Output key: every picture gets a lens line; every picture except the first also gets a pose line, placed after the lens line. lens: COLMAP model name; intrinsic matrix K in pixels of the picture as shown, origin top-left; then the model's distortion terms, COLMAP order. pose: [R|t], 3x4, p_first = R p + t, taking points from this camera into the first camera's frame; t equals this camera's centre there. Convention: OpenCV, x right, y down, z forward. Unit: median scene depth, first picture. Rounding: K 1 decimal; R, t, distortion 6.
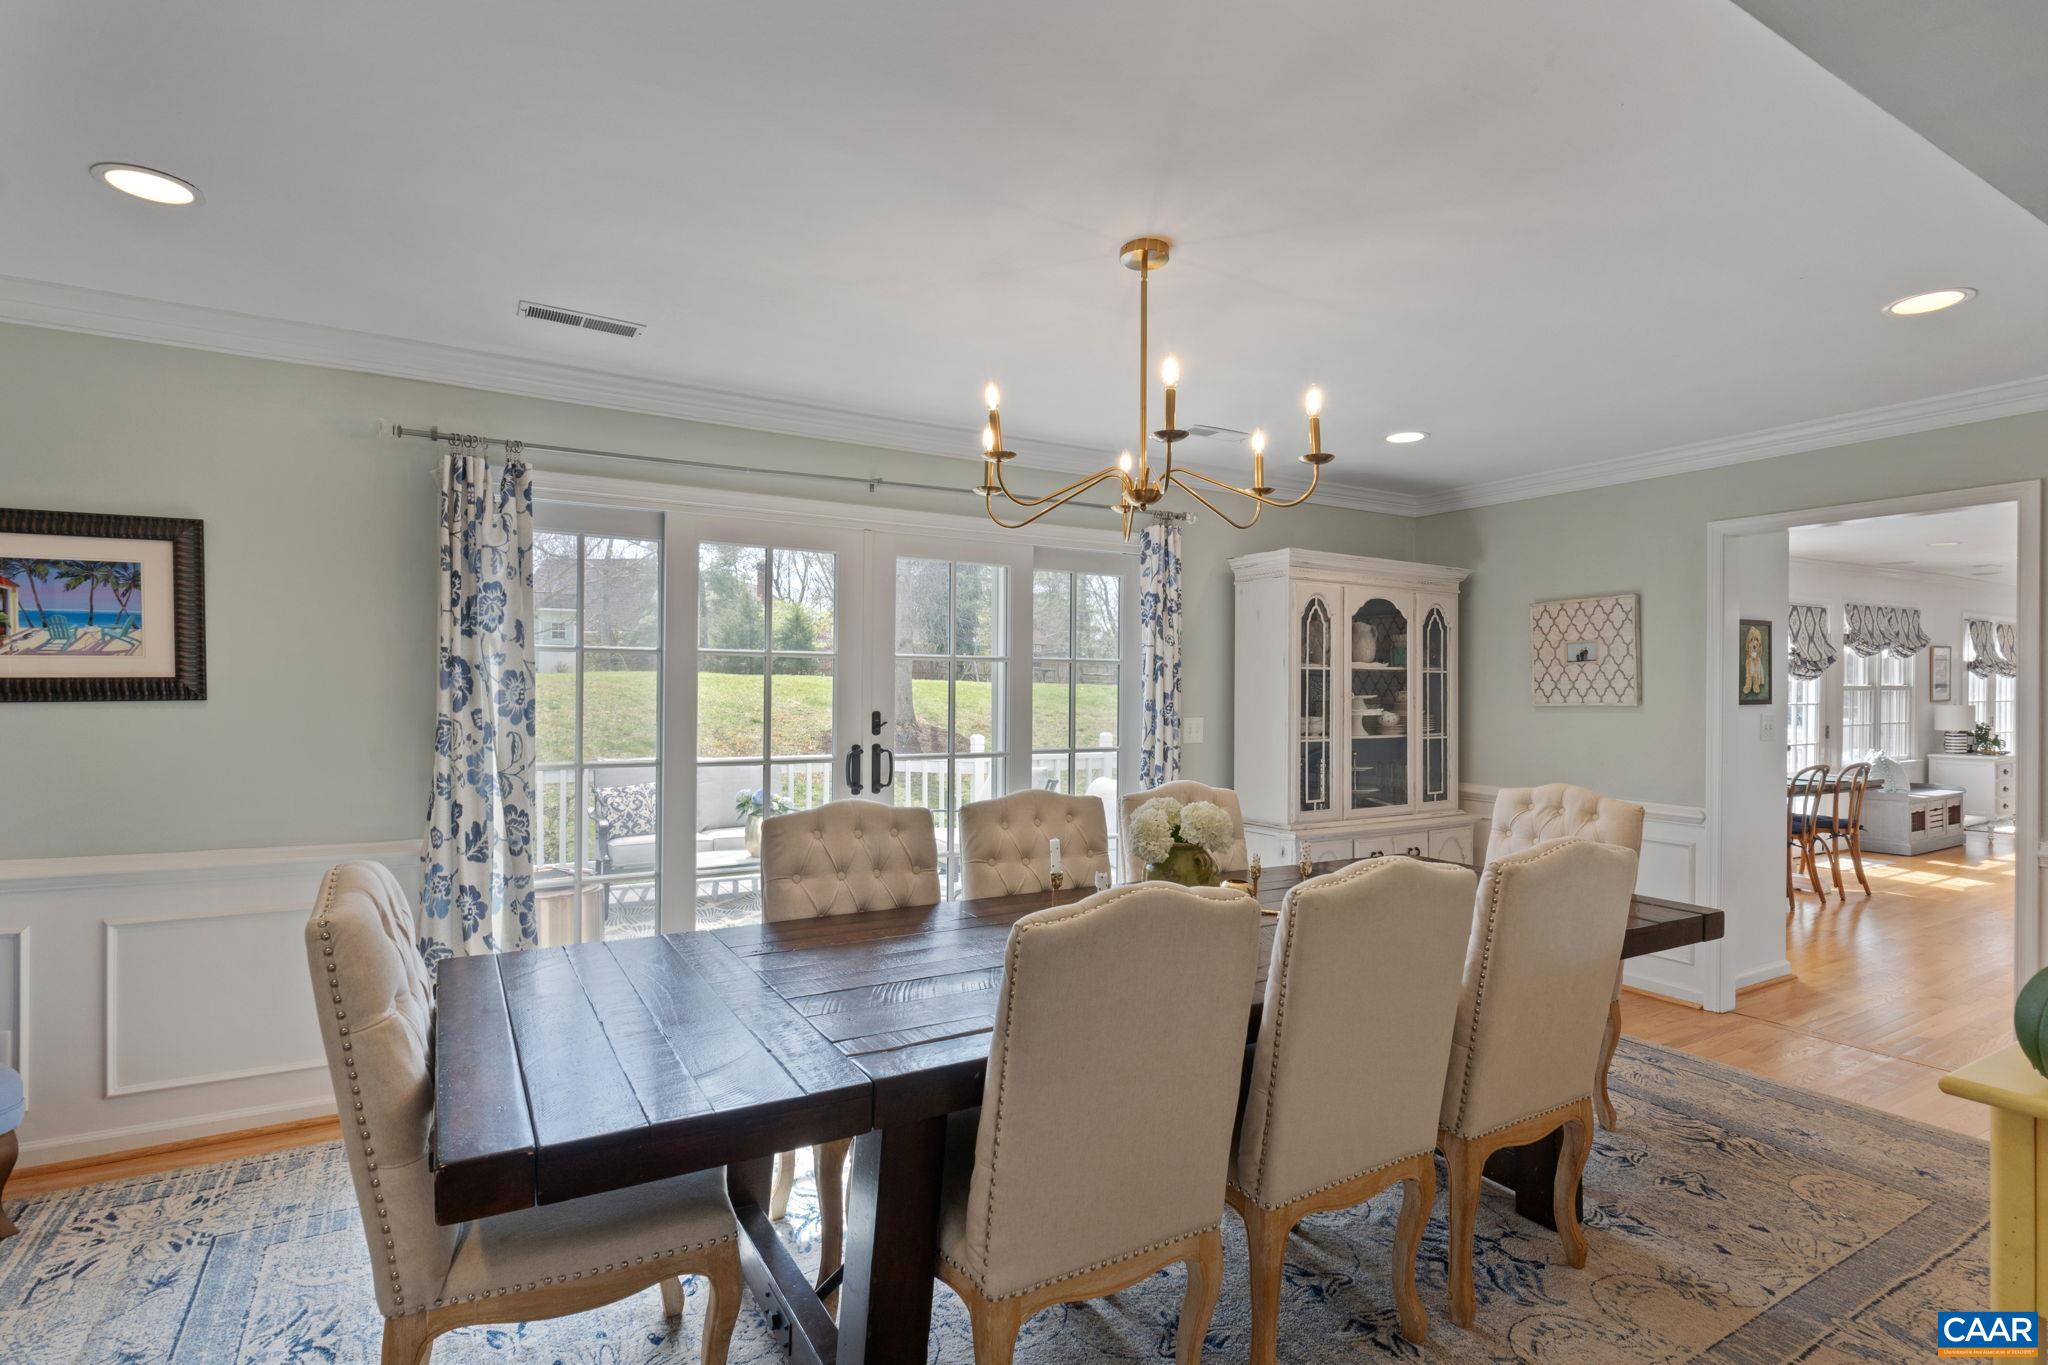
lens RADIAL K [[990.6, 0, 1014.7], [0, 990.6, 686.8], [0, 0, 1]] dist [-0.006971, 0.000563]
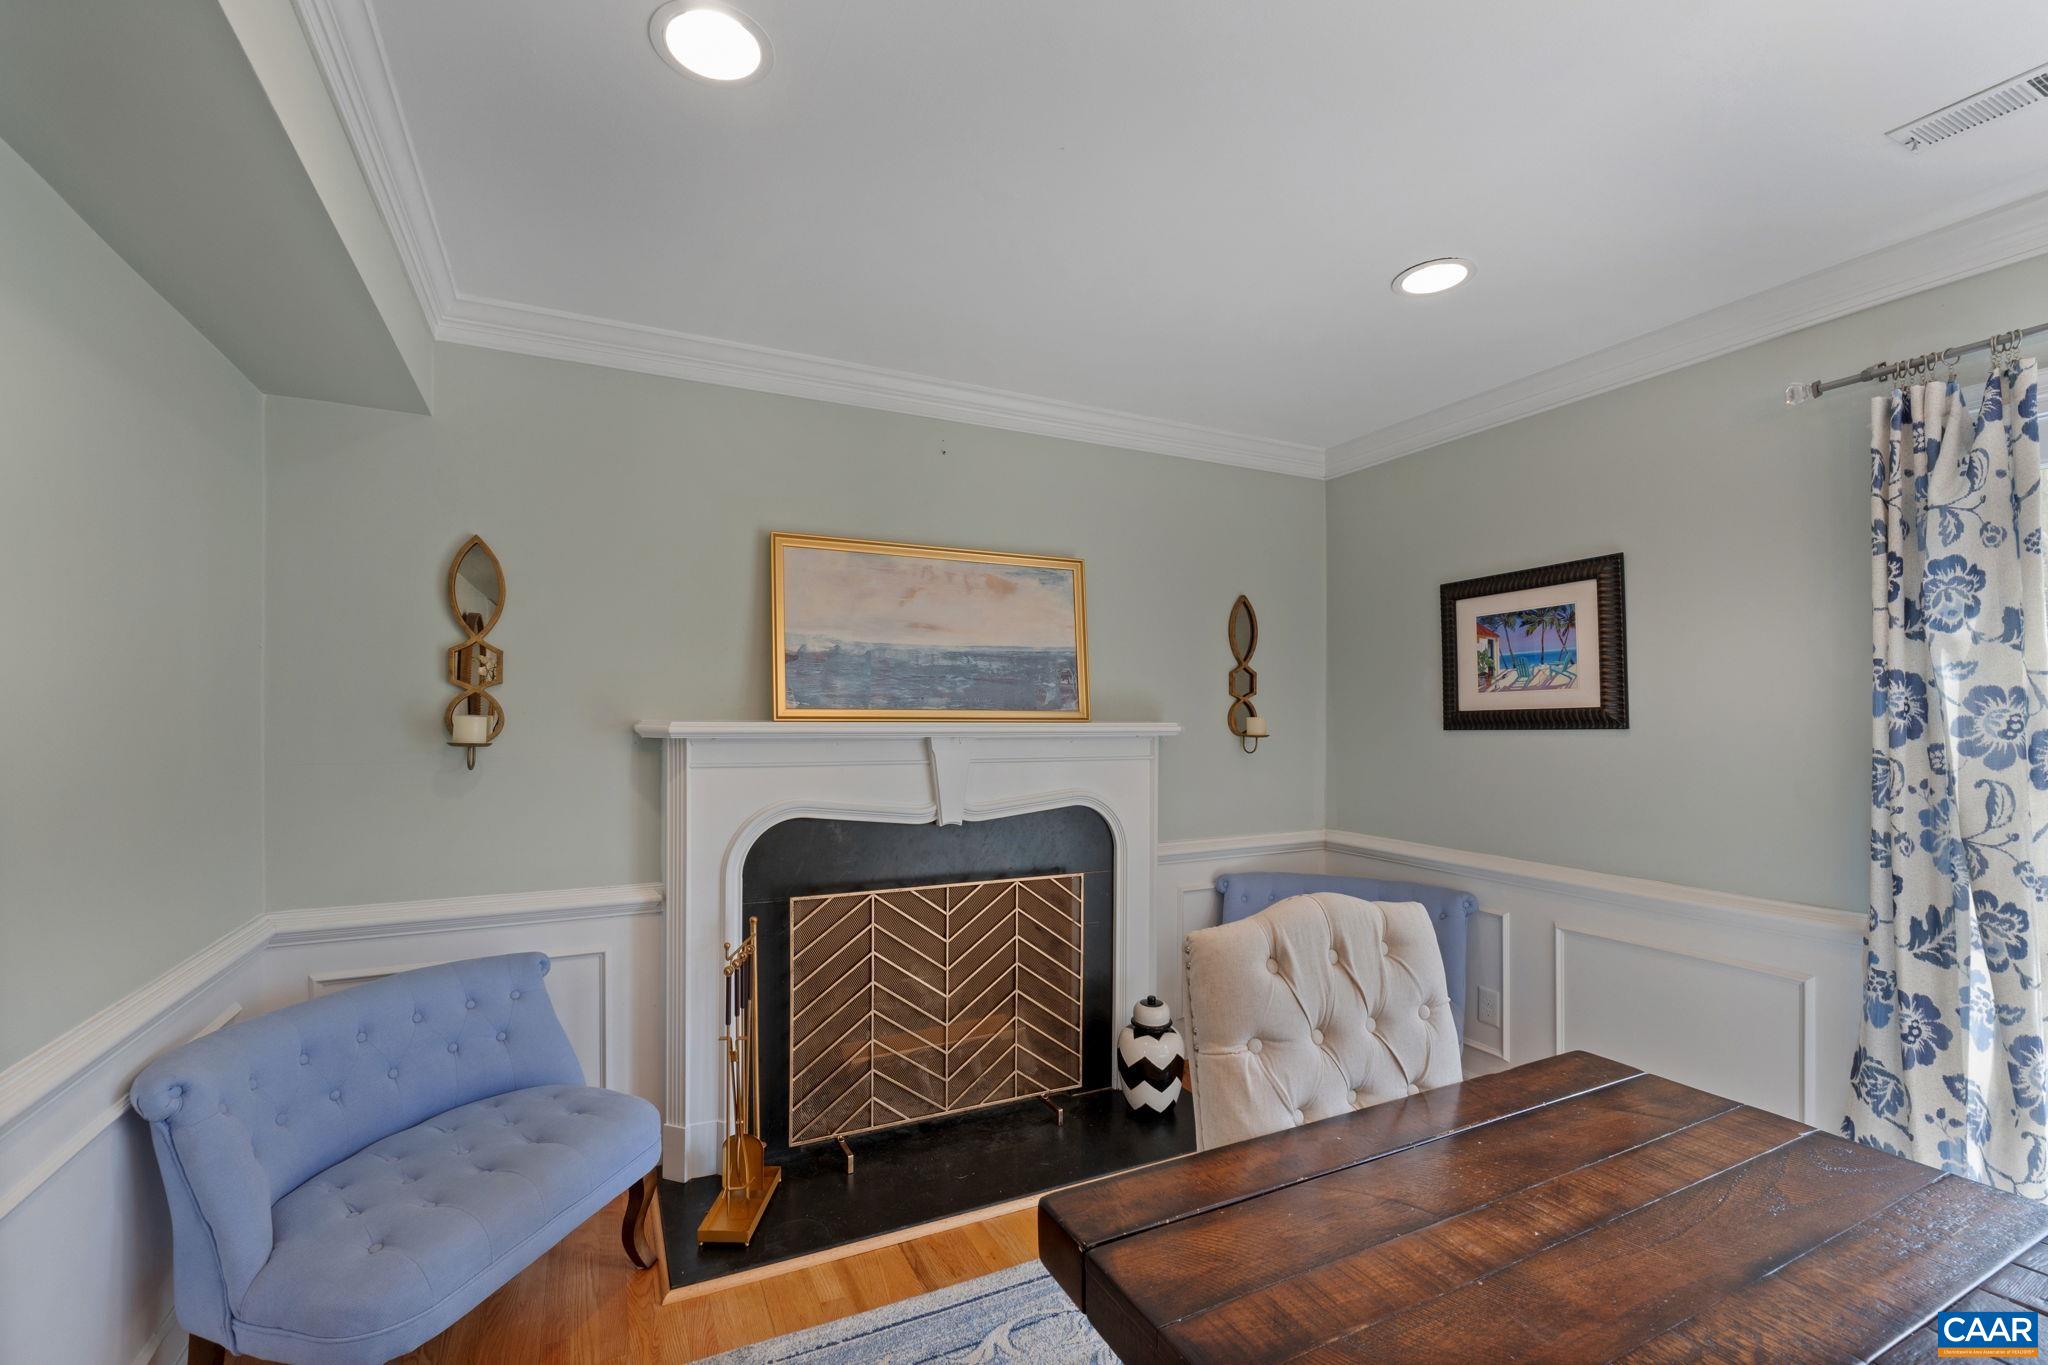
lens RADIAL K [[866.4, 0, 1008.0], [0, 866.4, 721.0], [0, 0, 1]] dist [-0.010402, 0.000614]
pose [[-0.068999, -0.005495, -0.997602, 0.102126], [0.003587, 0.999977, -0.005756, 0.007393], [0.997610, -0.003975, -0.068978, 0.394251]]
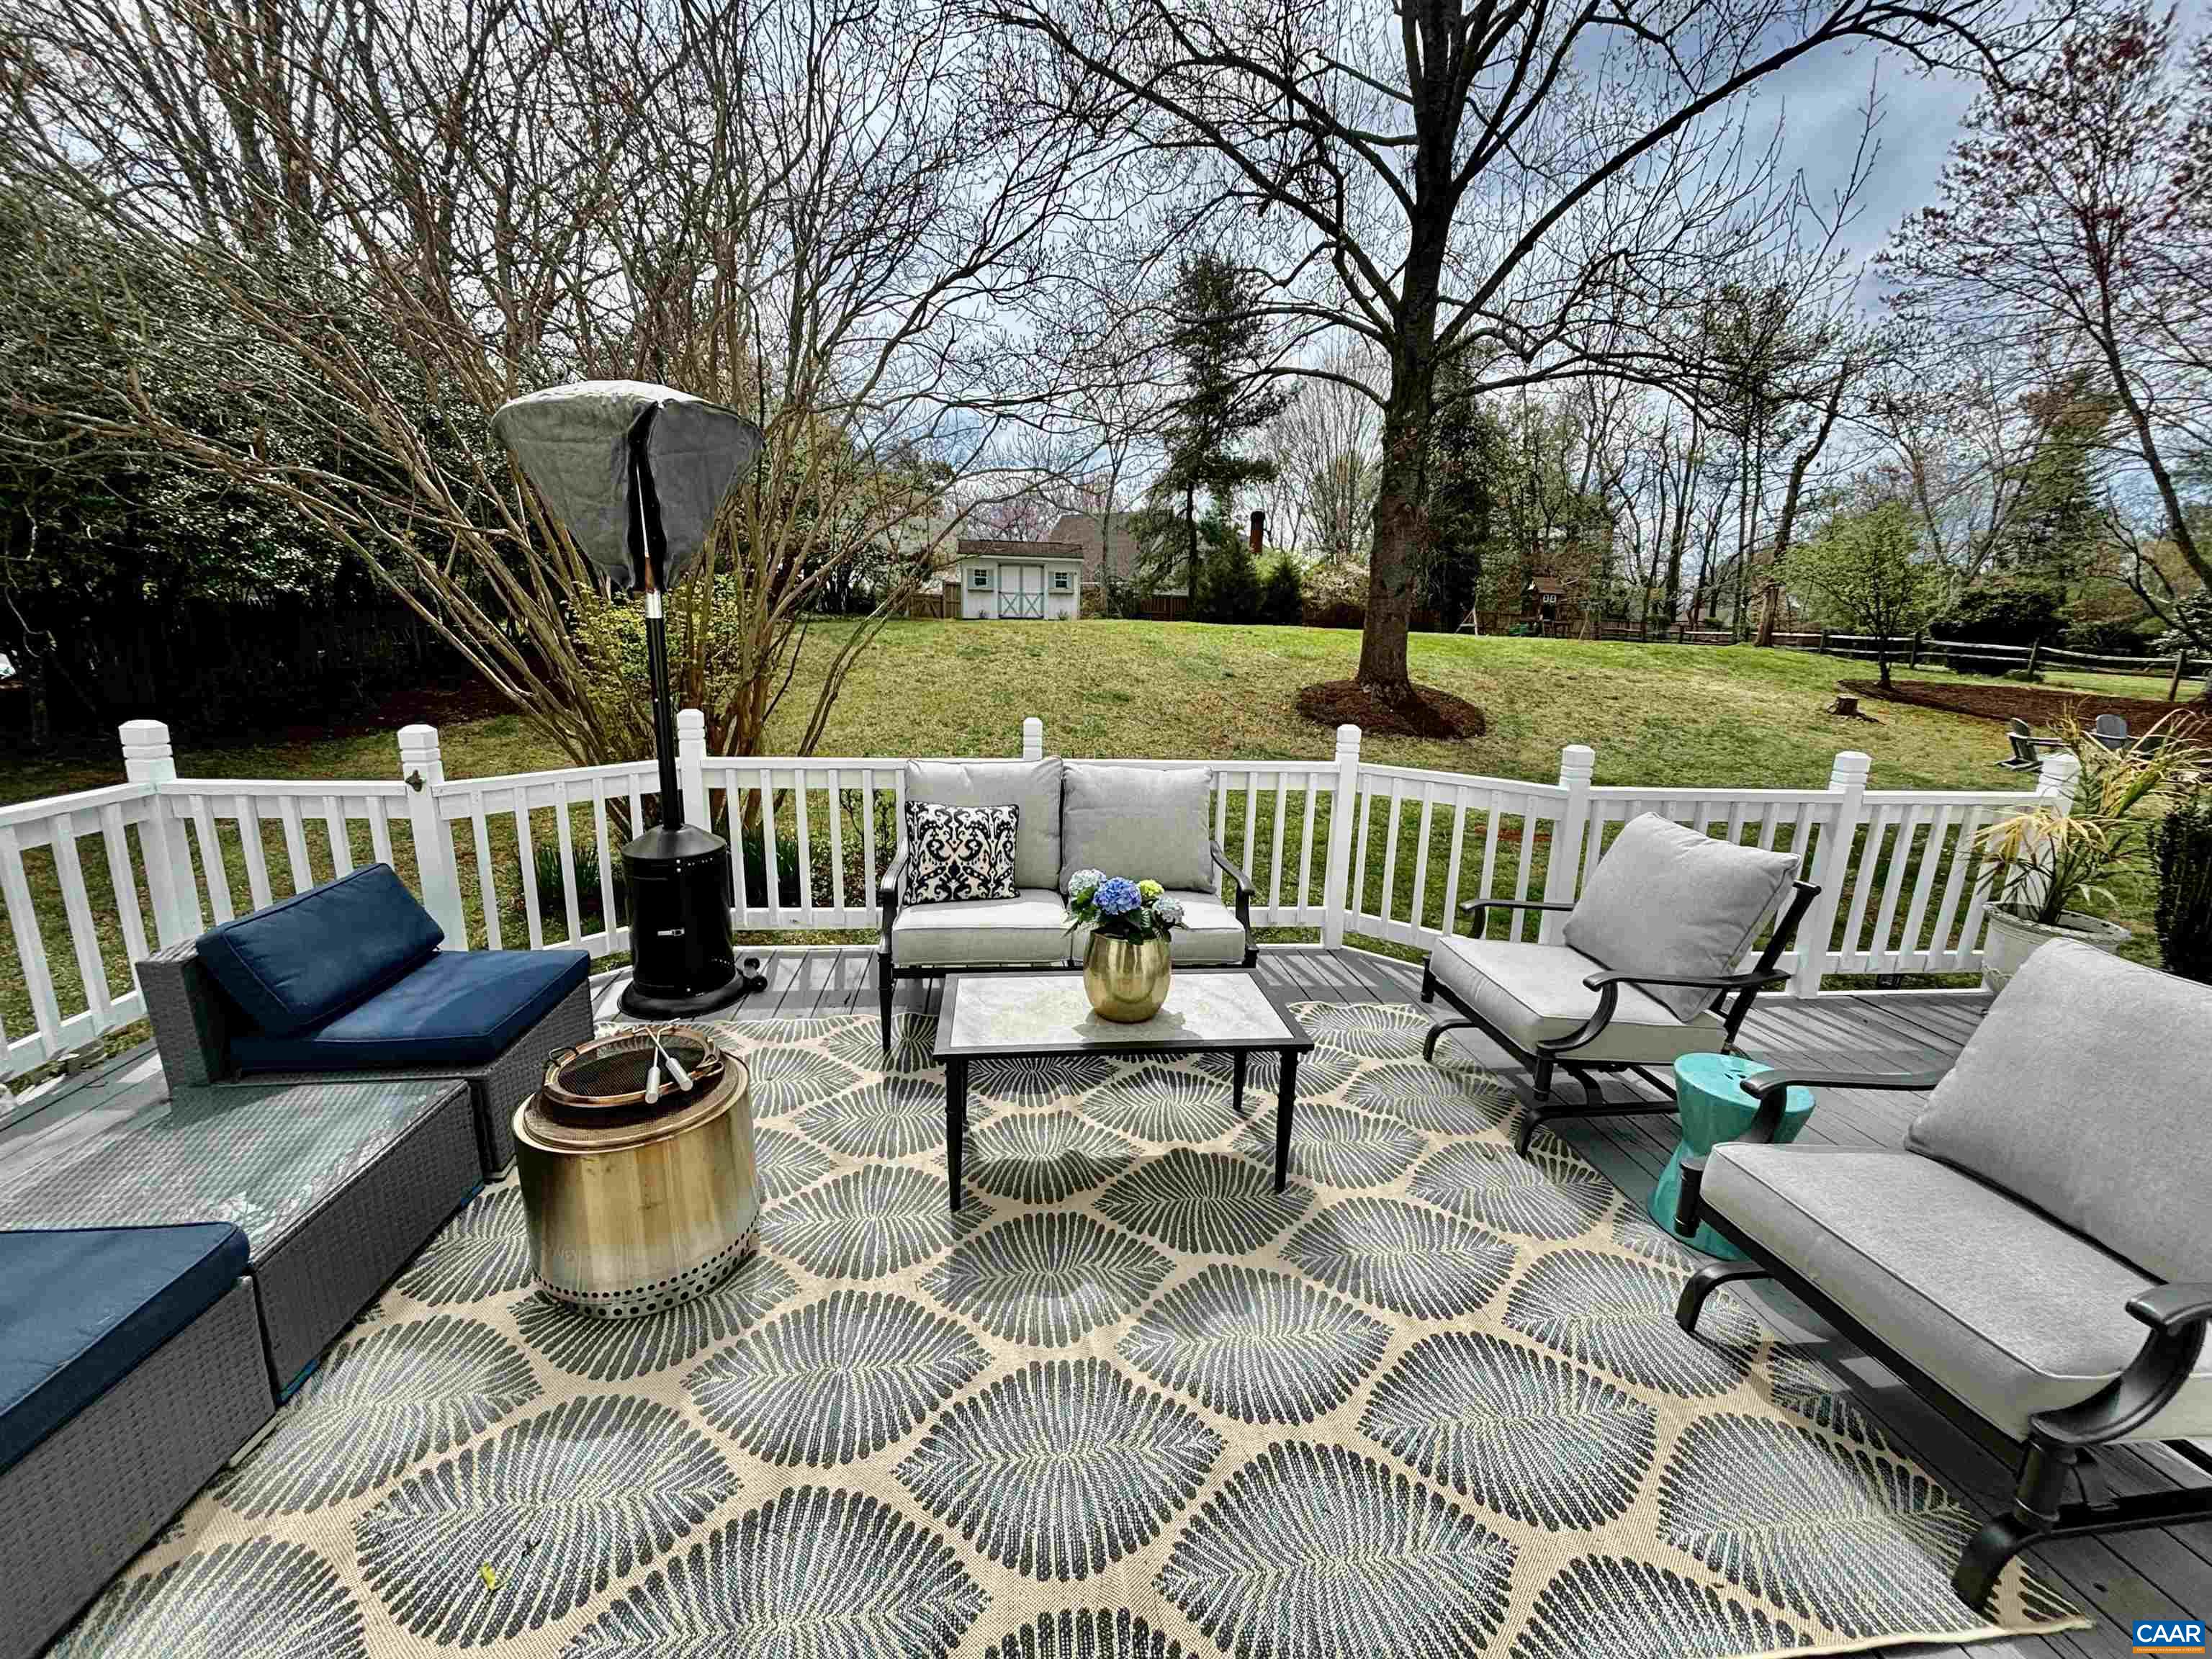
lens RADIAL K [[898.1, 0, 1113.2], [0, 898.1, 837.2], [0, 0, 1]] dist [0.001295, 0.000112]
pose [[0.921226, 0.100278, -0.375881, -0.254857], [-0.016992, 0.975657, 0.218642, 0.004247], [0.388656, -0.195032, 0.900505, 1.240595]]
